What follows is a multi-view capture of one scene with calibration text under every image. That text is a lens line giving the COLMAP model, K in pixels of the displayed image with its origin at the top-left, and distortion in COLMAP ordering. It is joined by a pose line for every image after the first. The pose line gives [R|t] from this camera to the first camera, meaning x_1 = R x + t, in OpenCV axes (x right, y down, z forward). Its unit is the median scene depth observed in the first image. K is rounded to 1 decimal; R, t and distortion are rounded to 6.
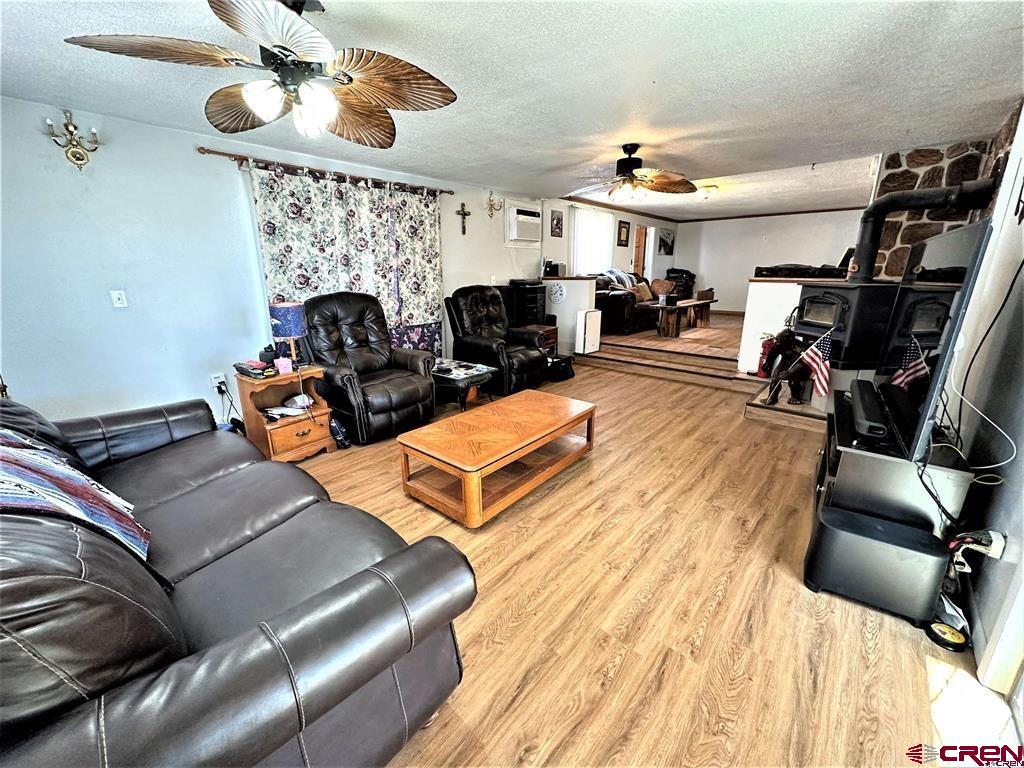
lens RADIAL K [[409.6, 0, 512.0], [0, 409.6, 384.0], [0, 0, 1]] dist [0.000050, -0.000001]
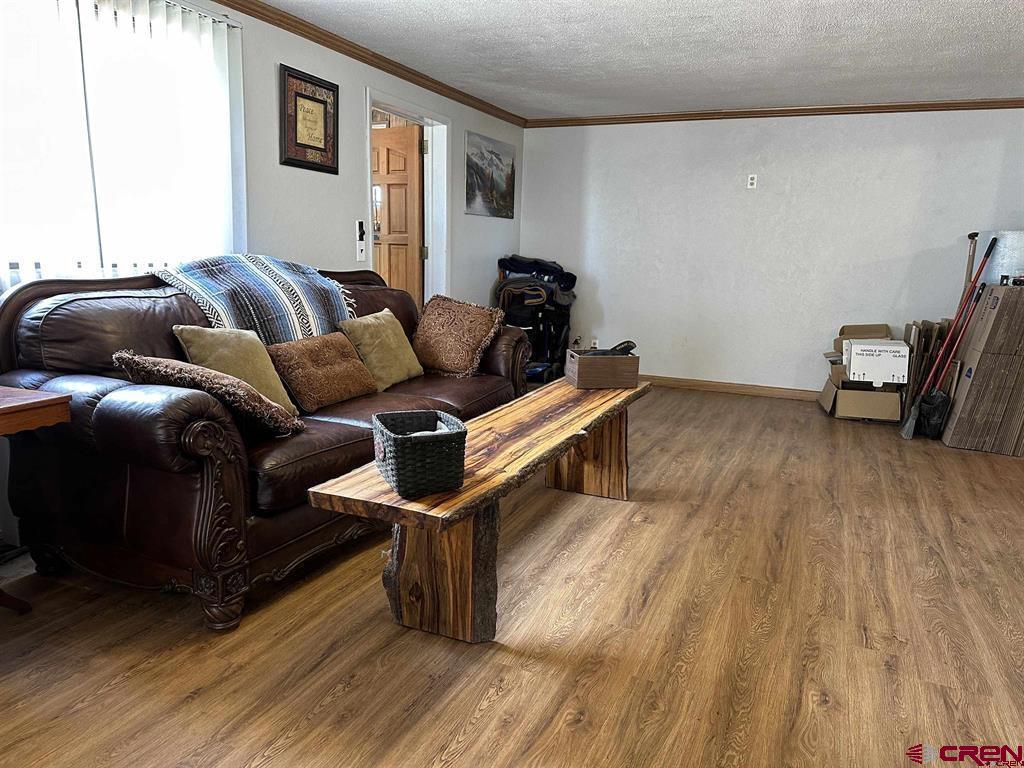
lens RADIAL K [[711.9, 0, 512.0], [0, 711.9, 384.0], [0, 0, 1]] dist [0.002805, 0.000154]
pose [[0.951712, -0.019011, 0.306402, 0.260794], [0.042319, 0.996677, -0.069606, -0.169056], [-0.304061, 0.079211, 0.949354, 0.560876]]
